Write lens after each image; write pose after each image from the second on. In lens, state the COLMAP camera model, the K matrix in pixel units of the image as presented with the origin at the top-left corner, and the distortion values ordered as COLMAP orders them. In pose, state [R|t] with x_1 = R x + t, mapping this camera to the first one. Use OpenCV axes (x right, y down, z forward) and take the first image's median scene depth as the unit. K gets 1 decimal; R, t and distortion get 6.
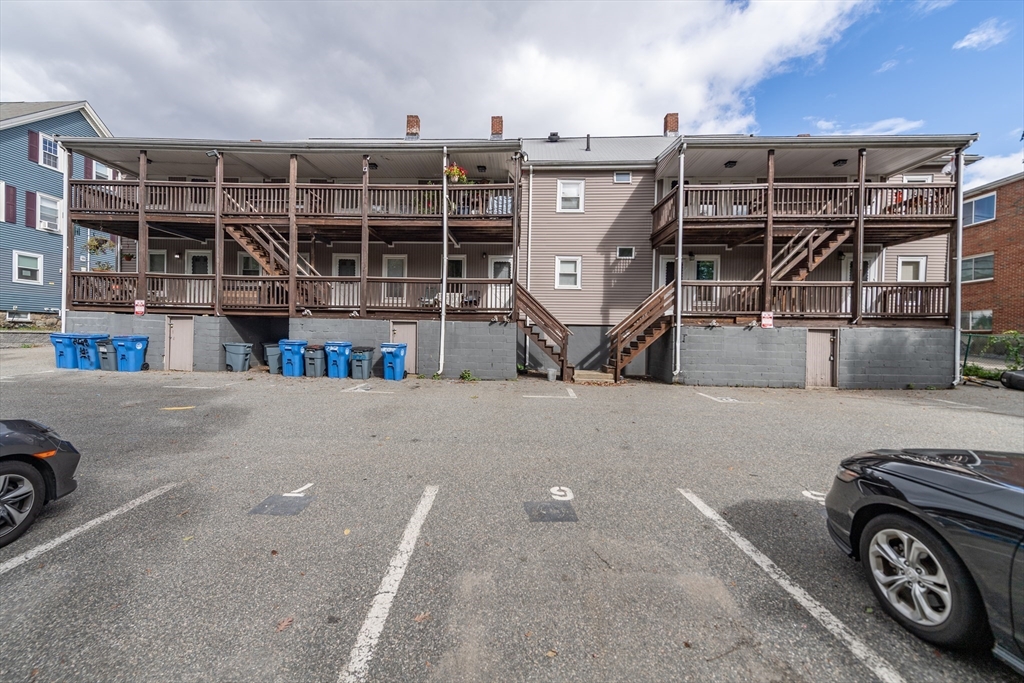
lens RADIAL K [[400.7, 0, 501.4], [0, 400.7, 340.4], [0, 0, 1]] dist [0.001704, 0.000224]
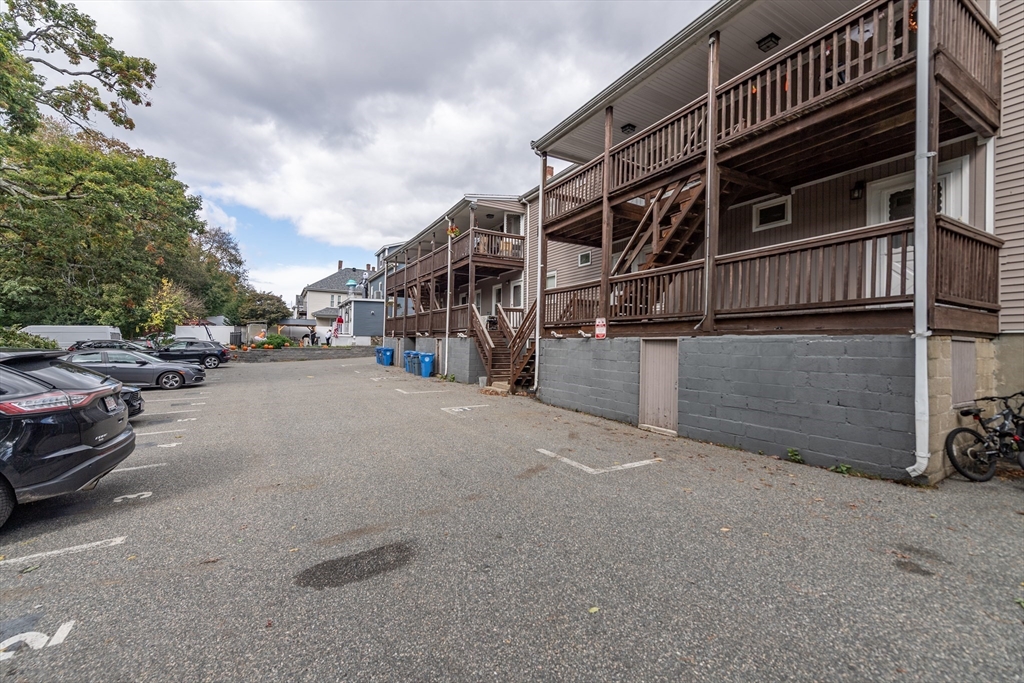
lens RADIAL K [[400.7, 0, 501.4], [0, 400.7, 340.4], [0, 0, 1]] dist [0.001704, 0.000224]
pose [[0.539775, -0.014042, -0.841692, 1.198896], [-0.019415, 0.999387, -0.029124, -0.002554], [0.841585, 0.032061, 0.539172, 0.427261]]
